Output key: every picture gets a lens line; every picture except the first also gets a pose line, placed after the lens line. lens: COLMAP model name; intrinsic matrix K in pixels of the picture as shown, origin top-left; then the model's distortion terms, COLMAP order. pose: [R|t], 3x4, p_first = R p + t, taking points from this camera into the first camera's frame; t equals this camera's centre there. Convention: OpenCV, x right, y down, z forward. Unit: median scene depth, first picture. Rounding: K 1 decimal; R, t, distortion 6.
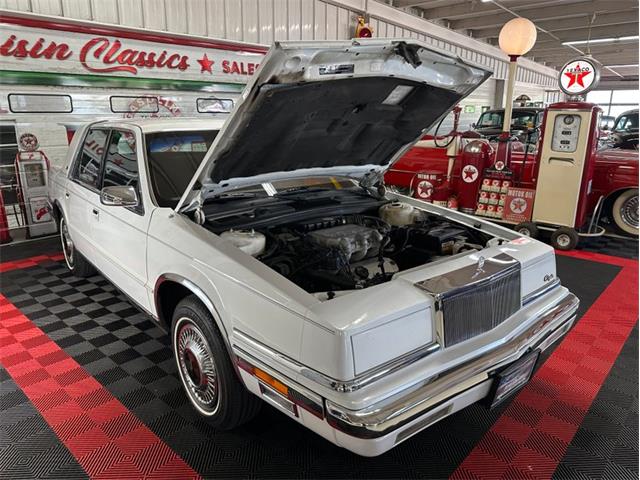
lens RADIAL K [[455.6, 0, 320.0], [0, 455.6, 240.0], [0, 0, 1]] dist [-0.001924, -0.011922]
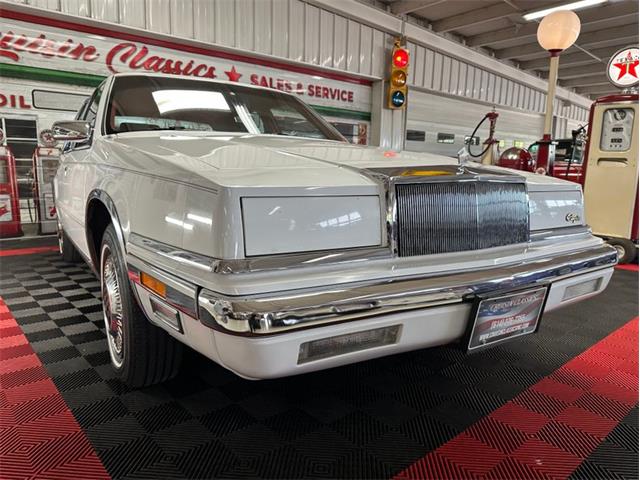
lens RADIAL K [[457.9, 0, 313.2], [0, 457.9, 242.2], [0, 0, 1]] dist [0.006125, -0.024410]
pose [[0.992285, 0.034339, -0.119125, 0.073745], [-0.047086, 0.993261, -0.105903, 0.097612], [0.114685, 0.110696, 0.987215, 0.092625]]
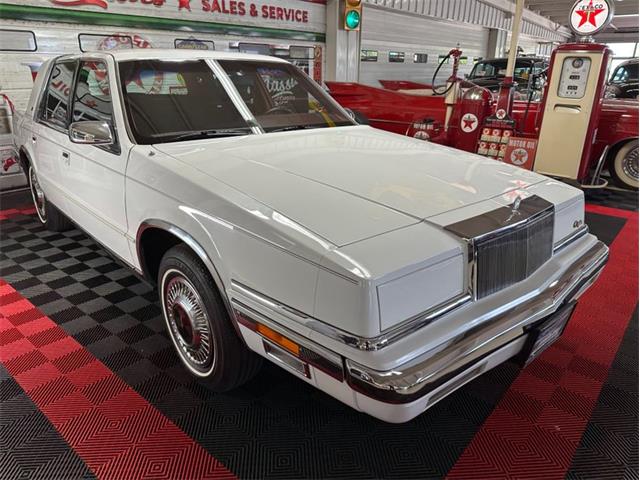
lens RADIAL K [[455.5, 0, 319.6], [0, 455.5, 246.2], [0, 0, 1]] dist [0.005549, -0.022413]
pose [[0.999373, -0.004723, 0.035078, -0.018389], [0.001132, 0.994815, 0.101692, 0.015119], [-0.035377, -0.101588, 0.994197, 0.049469]]
